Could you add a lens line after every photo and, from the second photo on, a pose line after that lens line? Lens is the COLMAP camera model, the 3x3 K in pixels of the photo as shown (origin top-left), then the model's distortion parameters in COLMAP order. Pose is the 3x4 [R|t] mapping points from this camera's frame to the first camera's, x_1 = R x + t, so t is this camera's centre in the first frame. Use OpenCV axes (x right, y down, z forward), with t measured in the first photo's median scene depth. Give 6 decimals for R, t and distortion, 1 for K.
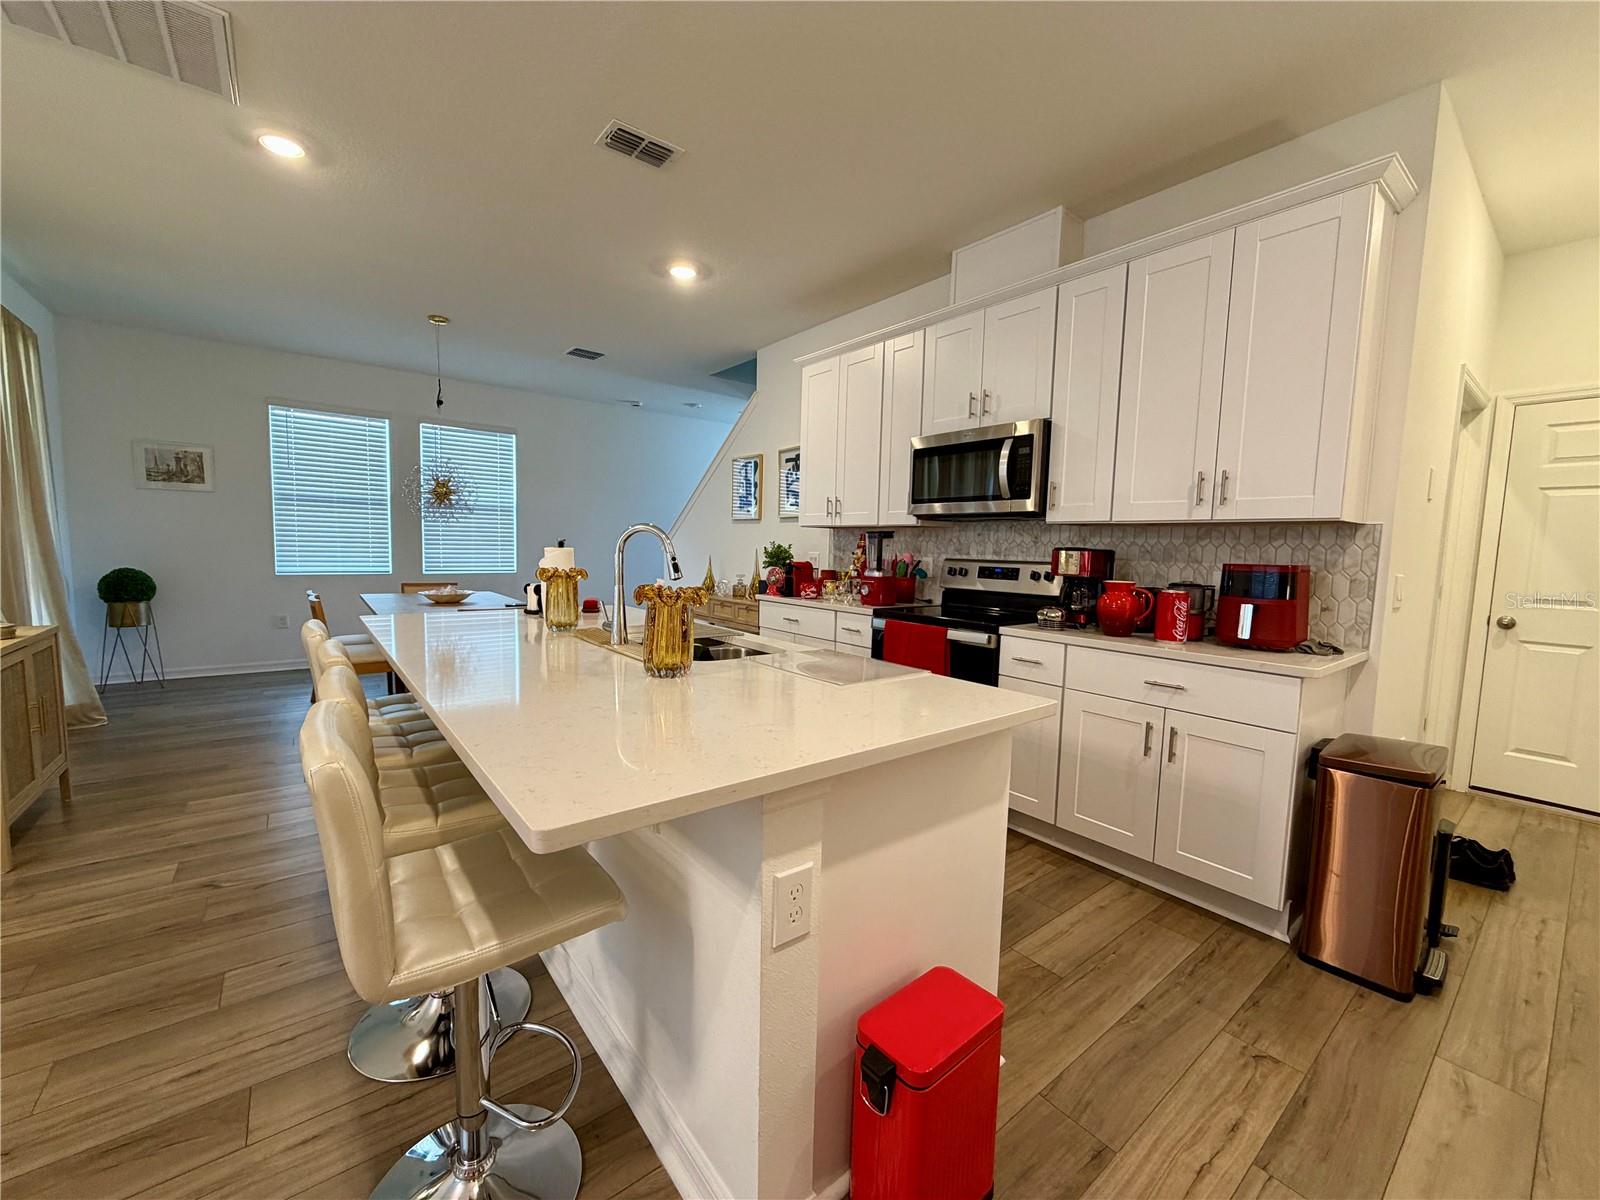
lens RADIAL K [[638.0, 0, 796.1], [0, 638.0, 600.9], [0, 0, 1]] dist [0.000841, 0.000485]
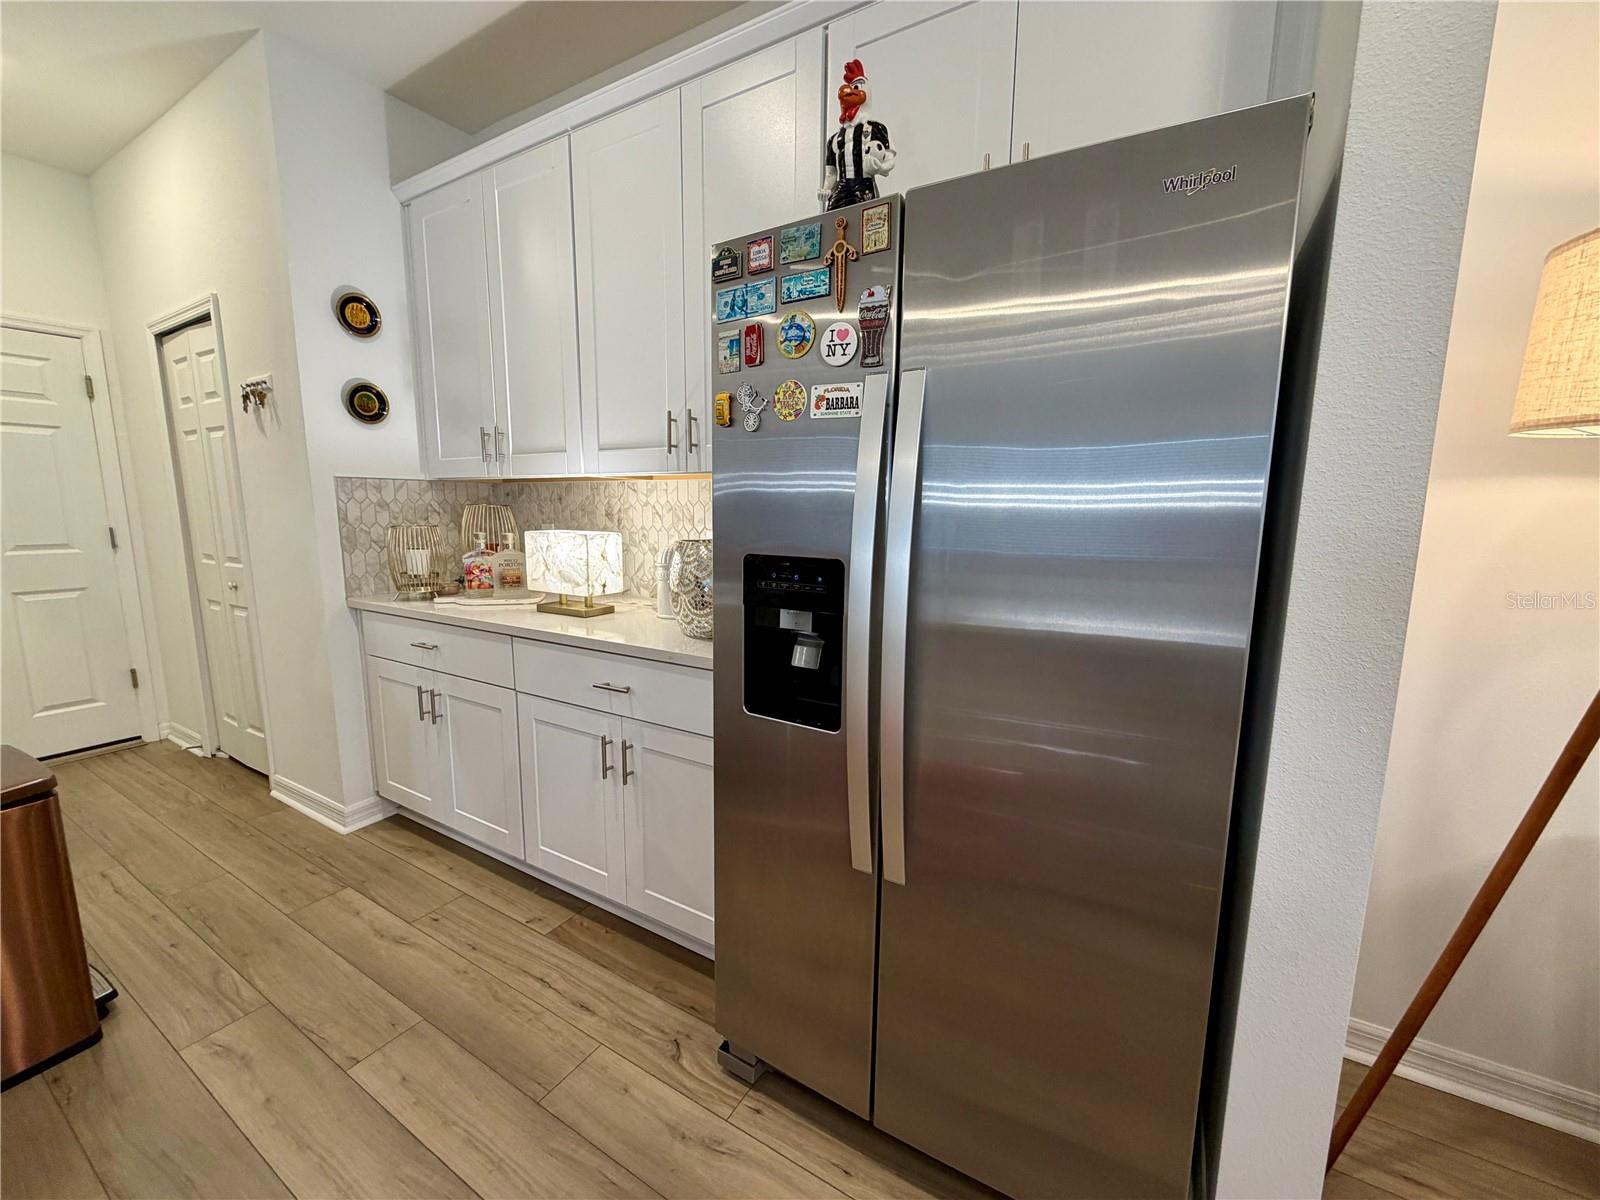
lens RADIAL K [[638.0, 0, 796.1], [0, 638.0, 600.9], [0, 0, 1]] dist [0.000841, 0.000485]
pose [[-0.358118, -0.166726, 0.918670, -0.031933], [0.066758, 0.976837, 0.203307, -0.029160], [-0.931287, 0.134137, -0.338692, 0.209175]]
